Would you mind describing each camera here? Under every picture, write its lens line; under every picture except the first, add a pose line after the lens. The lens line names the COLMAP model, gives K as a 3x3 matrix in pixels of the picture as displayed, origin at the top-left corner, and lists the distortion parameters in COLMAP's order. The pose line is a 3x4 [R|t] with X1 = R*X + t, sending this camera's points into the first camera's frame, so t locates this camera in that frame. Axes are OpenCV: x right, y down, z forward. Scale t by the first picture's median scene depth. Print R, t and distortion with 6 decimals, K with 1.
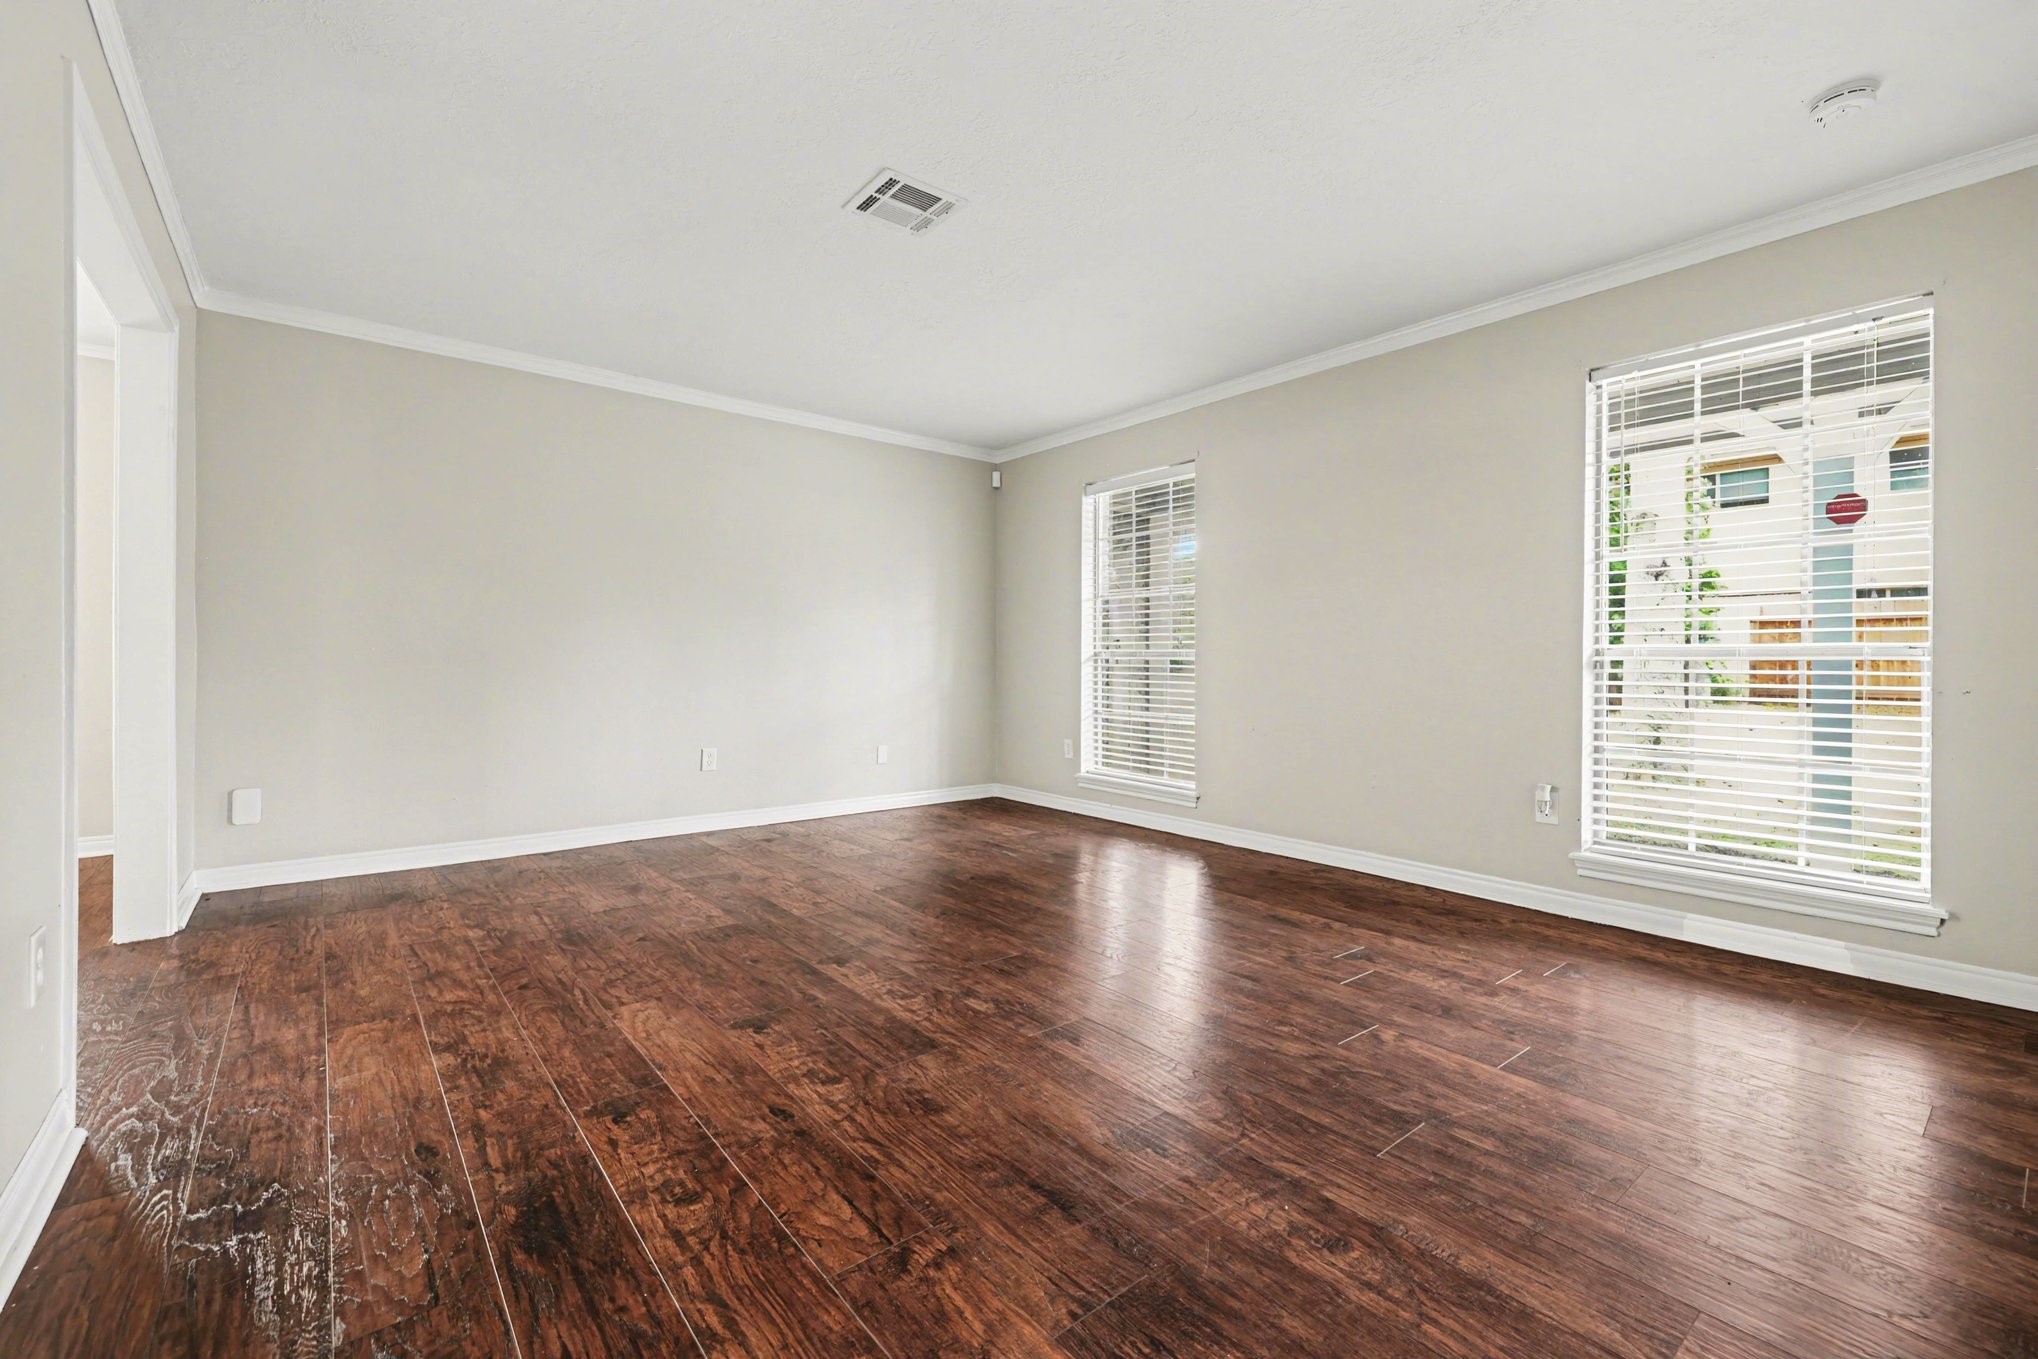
lens RADIAL K [[853.1, 0, 1005.5], [0, 853.1, 665.0], [0, 0, 1]] dist [0.000016, 0.000024]
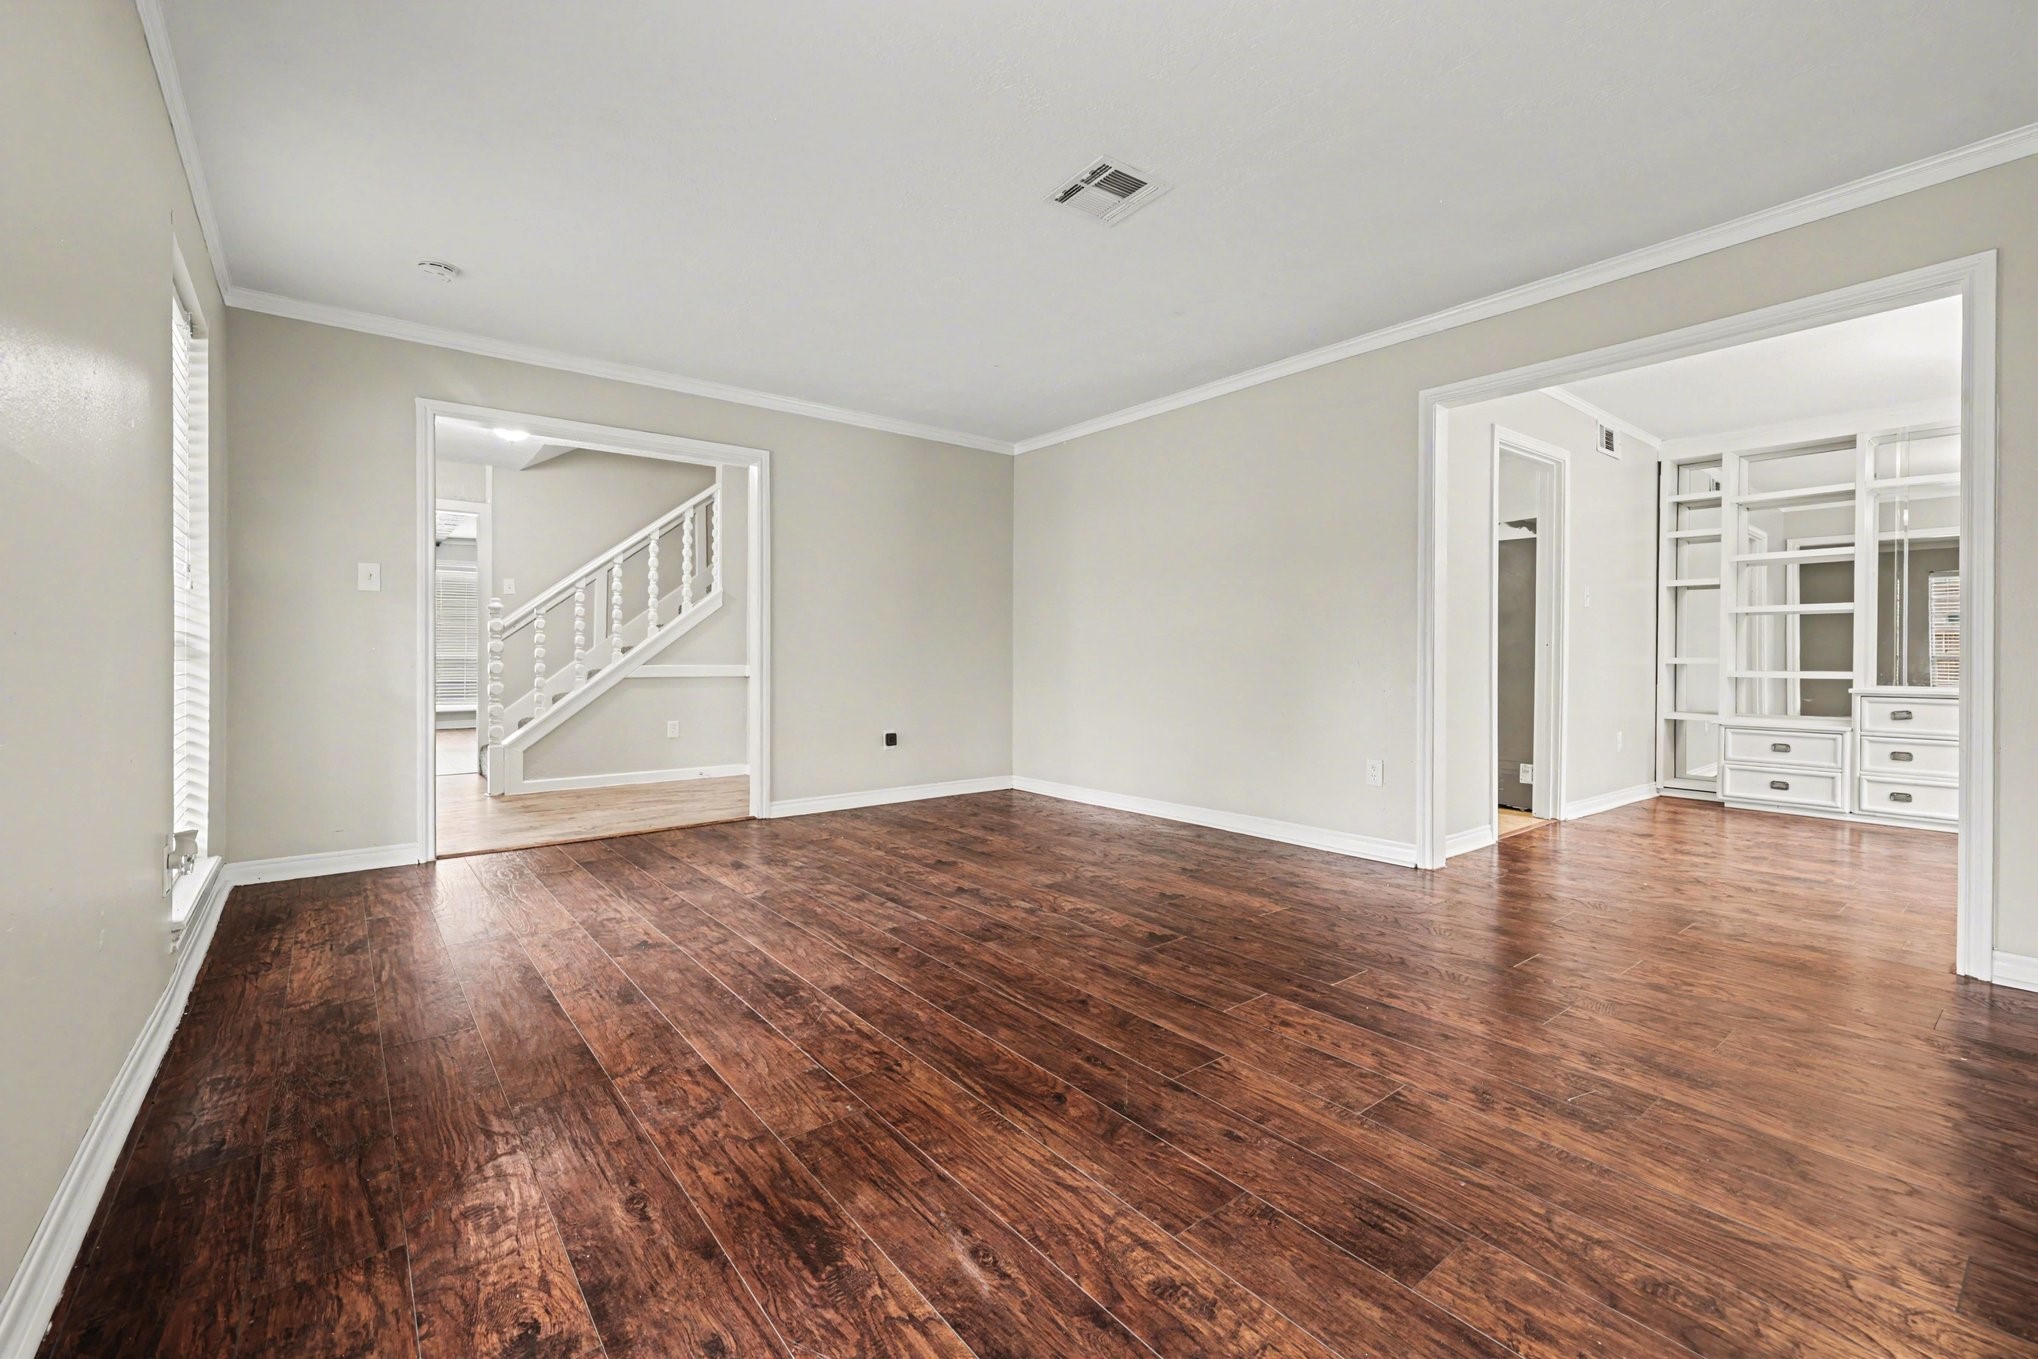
lens RADIAL K [[855.7, 0, 1008.2], [0, 855.7, 660.6], [0, 0, 1]] dist [0.013469, -0.000511]
pose [[-0.999894, -0.007754, 0.012292, -0.022515], [-0.007692, 0.999957, 0.005088, -0.000802], [-0.012331, 0.004993, -0.999912, 2.358099]]
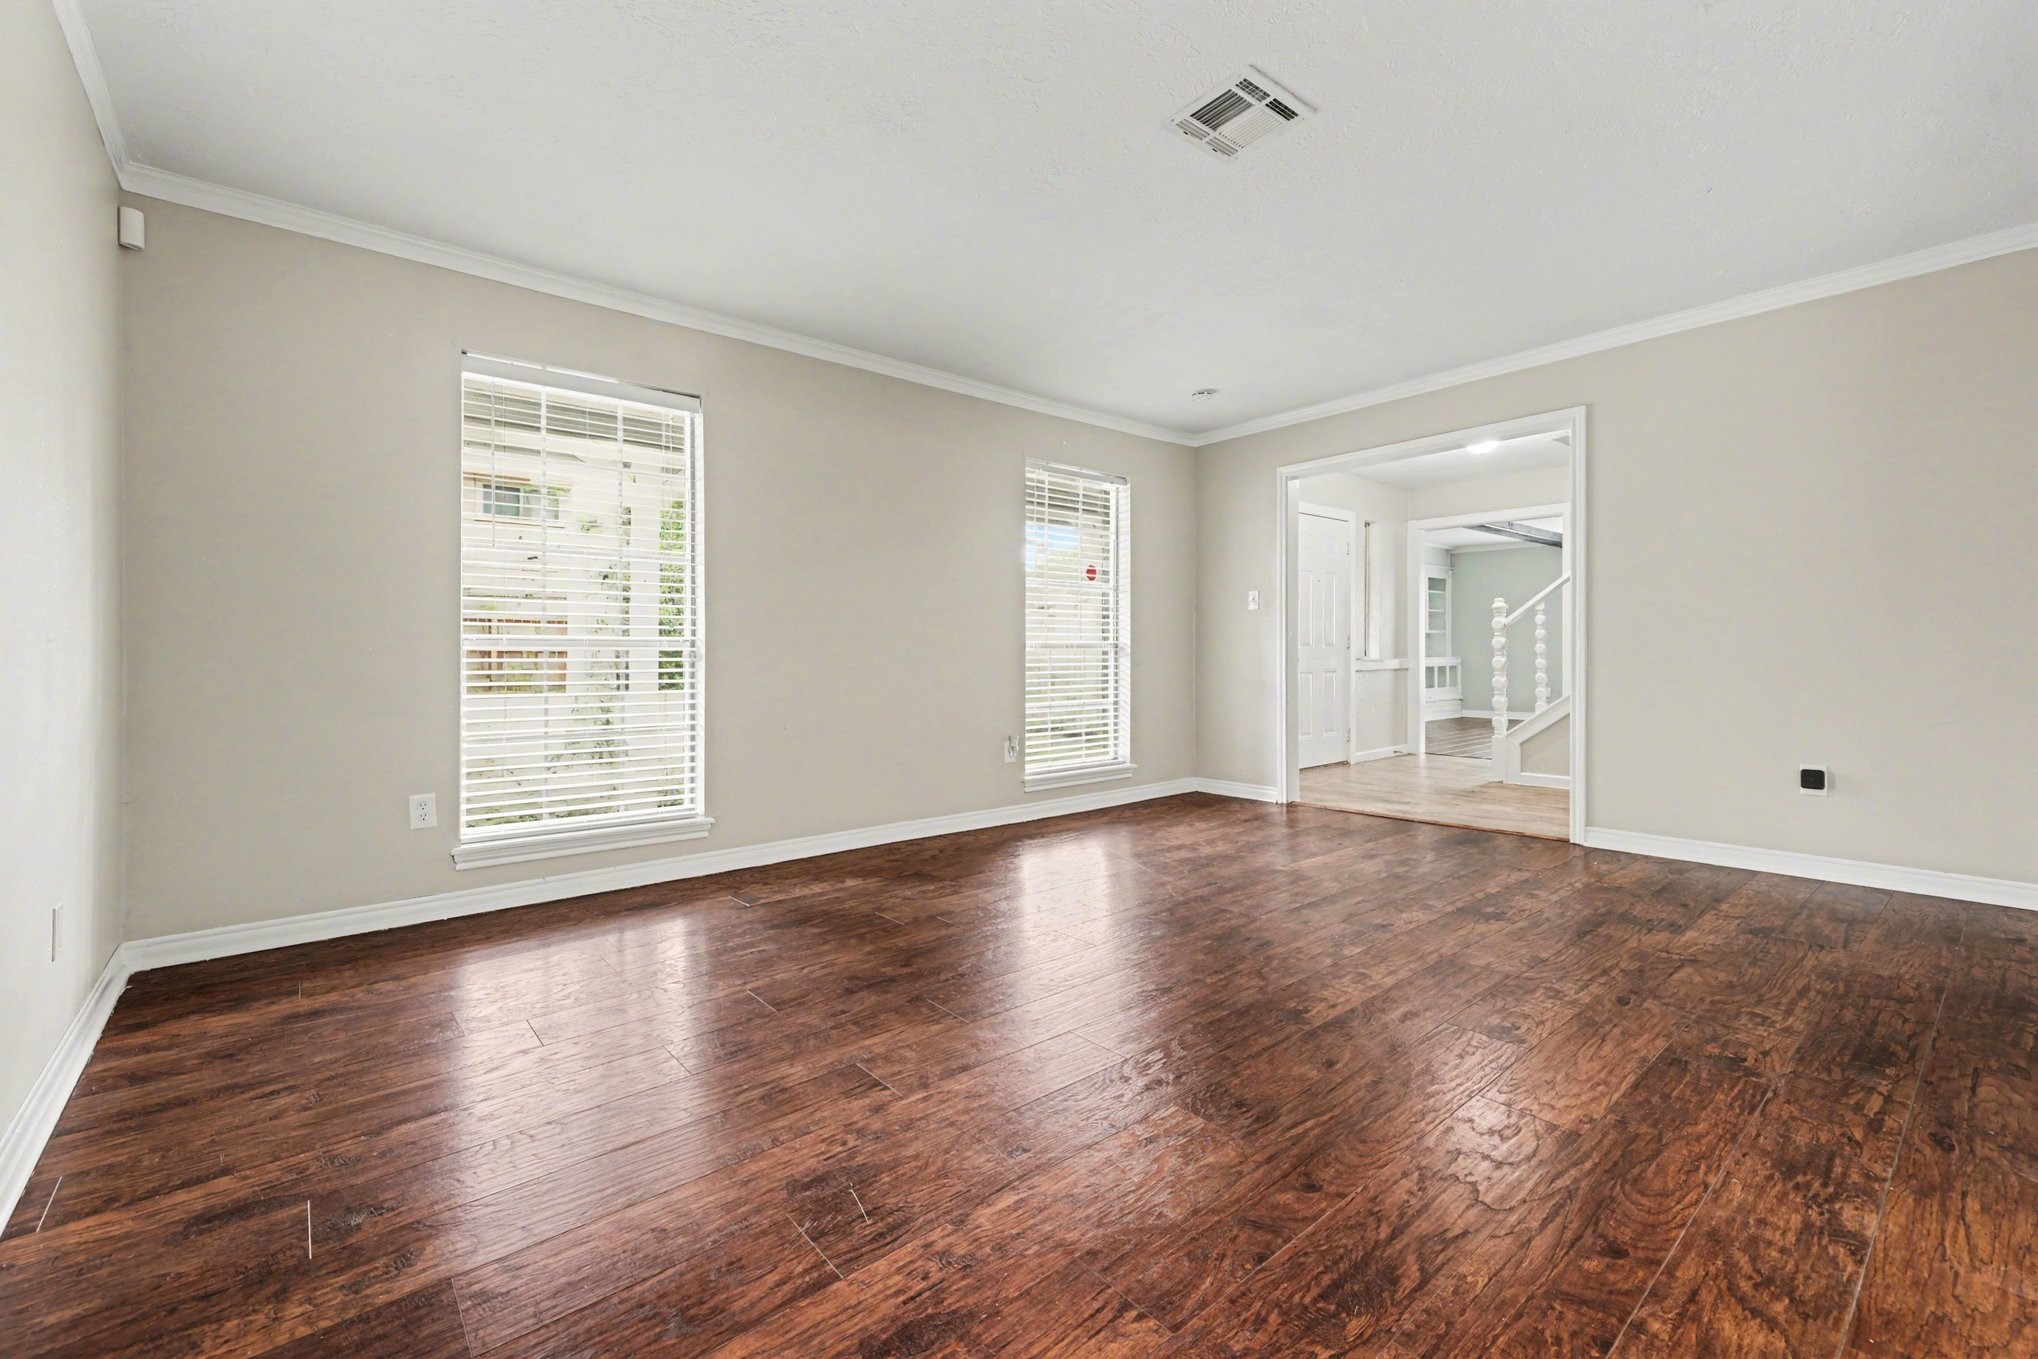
lens RADIAL K [[855.7, 0, 1008.2], [0, 855.7, 660.6], [0, 0, 1]] dist [0.013469, -0.000511]
pose [[-0.016554, -0.014033, 0.999764, -1.165304], [0.007409, 0.999872, 0.014157, -0.011840], [-0.999836, 0.007642, -0.016448, 1.467047]]
